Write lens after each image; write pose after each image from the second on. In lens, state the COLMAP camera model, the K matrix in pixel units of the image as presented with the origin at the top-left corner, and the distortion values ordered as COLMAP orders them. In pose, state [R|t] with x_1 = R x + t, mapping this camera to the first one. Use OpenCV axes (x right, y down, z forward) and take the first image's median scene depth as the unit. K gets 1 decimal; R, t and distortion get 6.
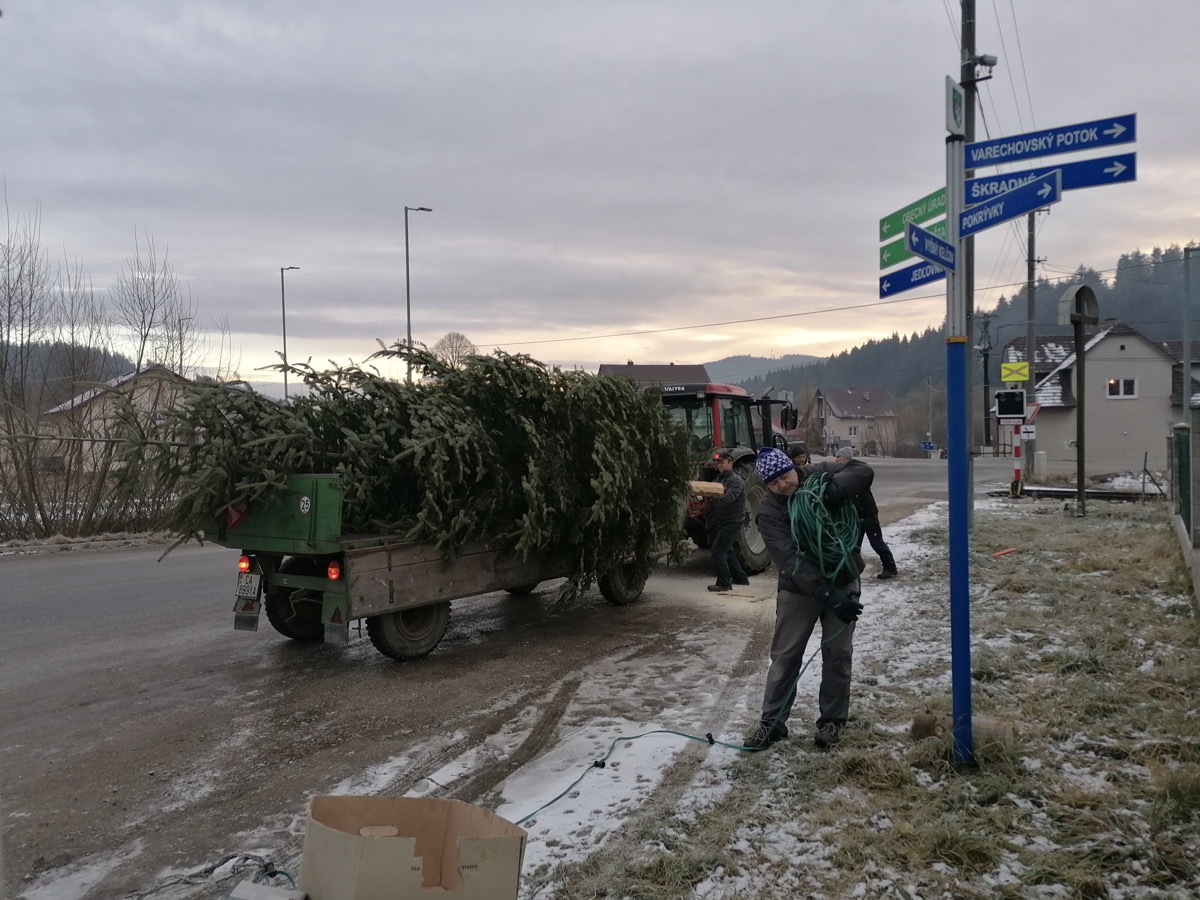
lens RADIAL K [[890.9, 0, 597.8], [0, 890.9, 451.6], [0, 0, 1]] dist [0.070320, -0.087059]
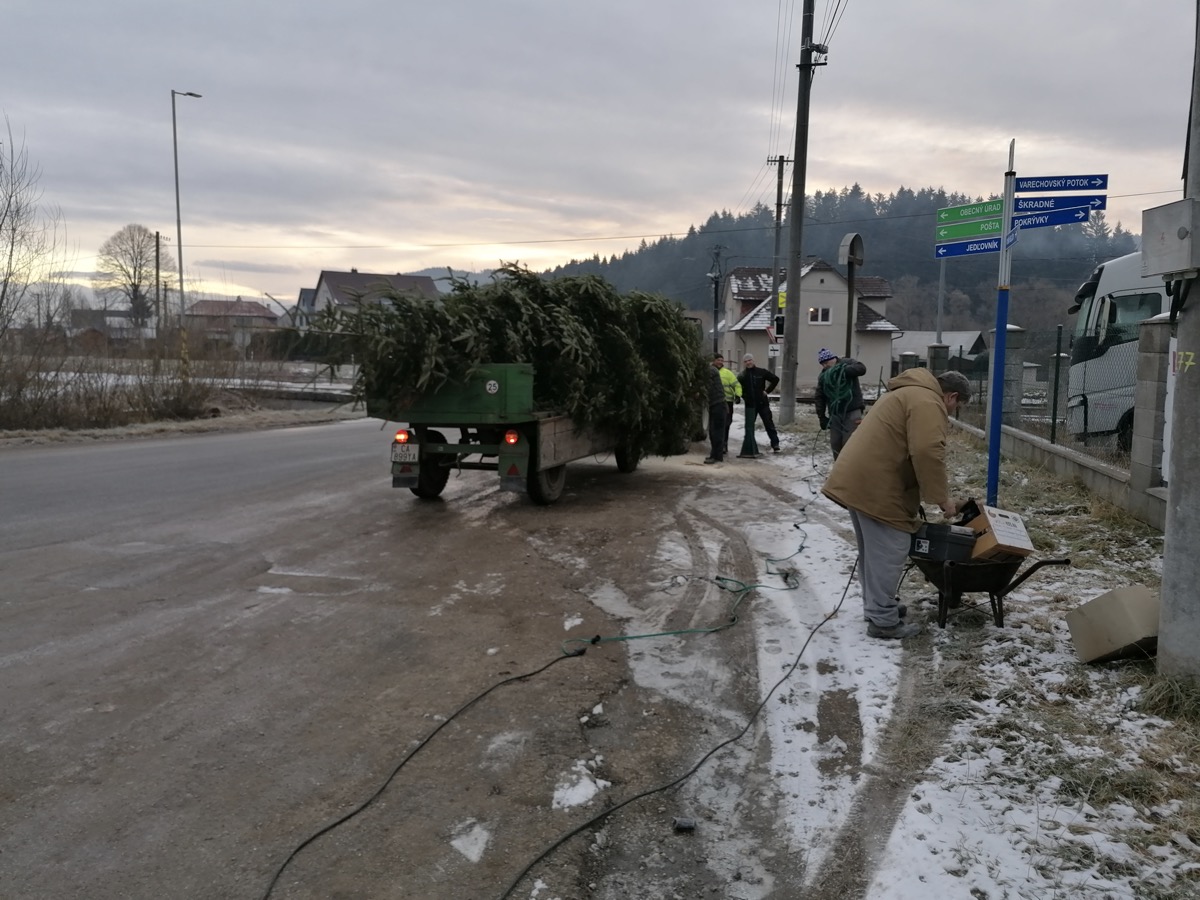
lens RADIAL K [[890.9, 0, 597.8], [0, 890.9, 451.6], [0, 0, 1]] dist [0.070320, -0.087059]
pose [[0.947423, -0.014801, 0.319642, -0.534577], [-0.015600, 0.995605, 0.092340, 0.027239], [-0.319604, -0.092472, 0.943028, -0.265232]]
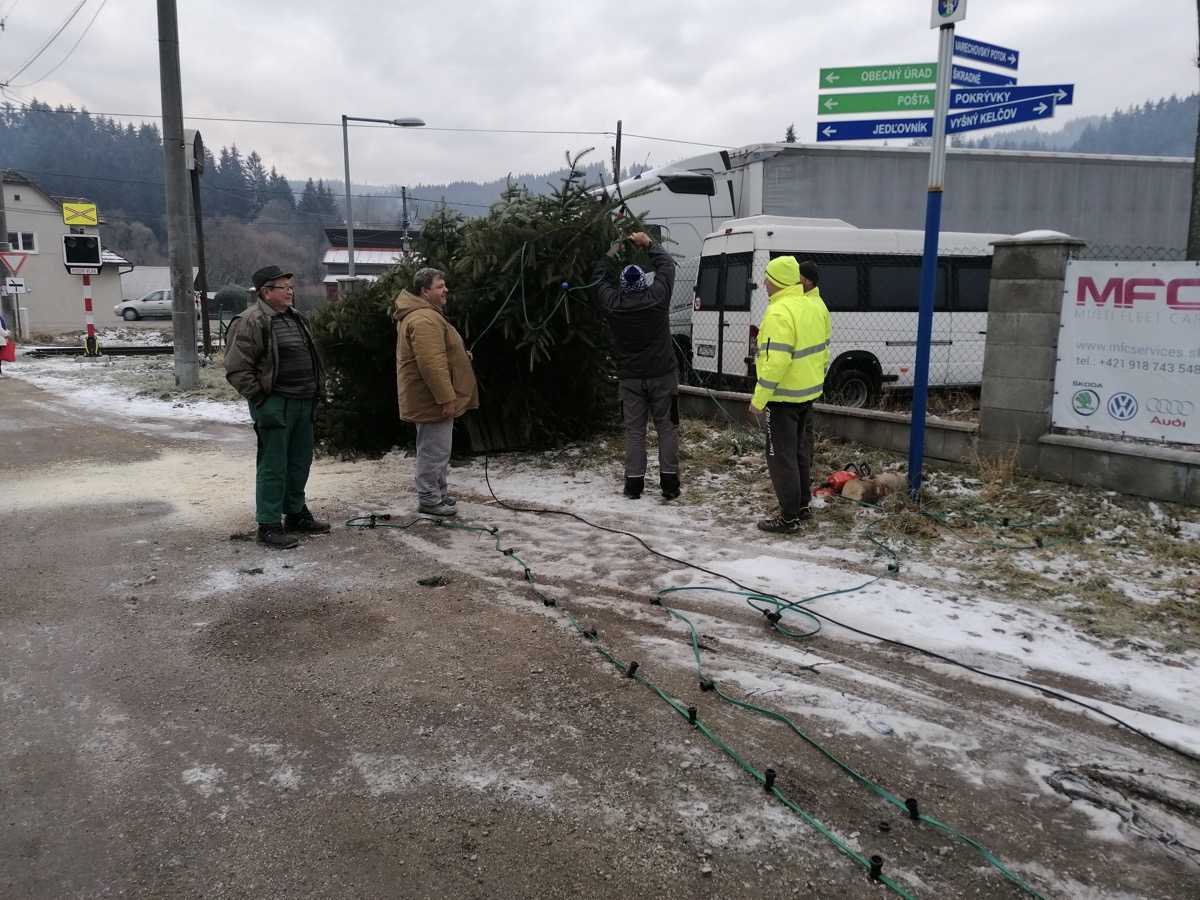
lens RADIAL K [[890.9, 0, 597.8], [0, 890.9, 451.6], [0, 0, 1]] dist [0.070320, -0.087059]
pose [[0.377190, -0.145089, 0.914700, -0.583754], [0.005926, 0.988010, 0.154274, 0.026597], [-0.926117, -0.052770, 0.373527, 0.528910]]
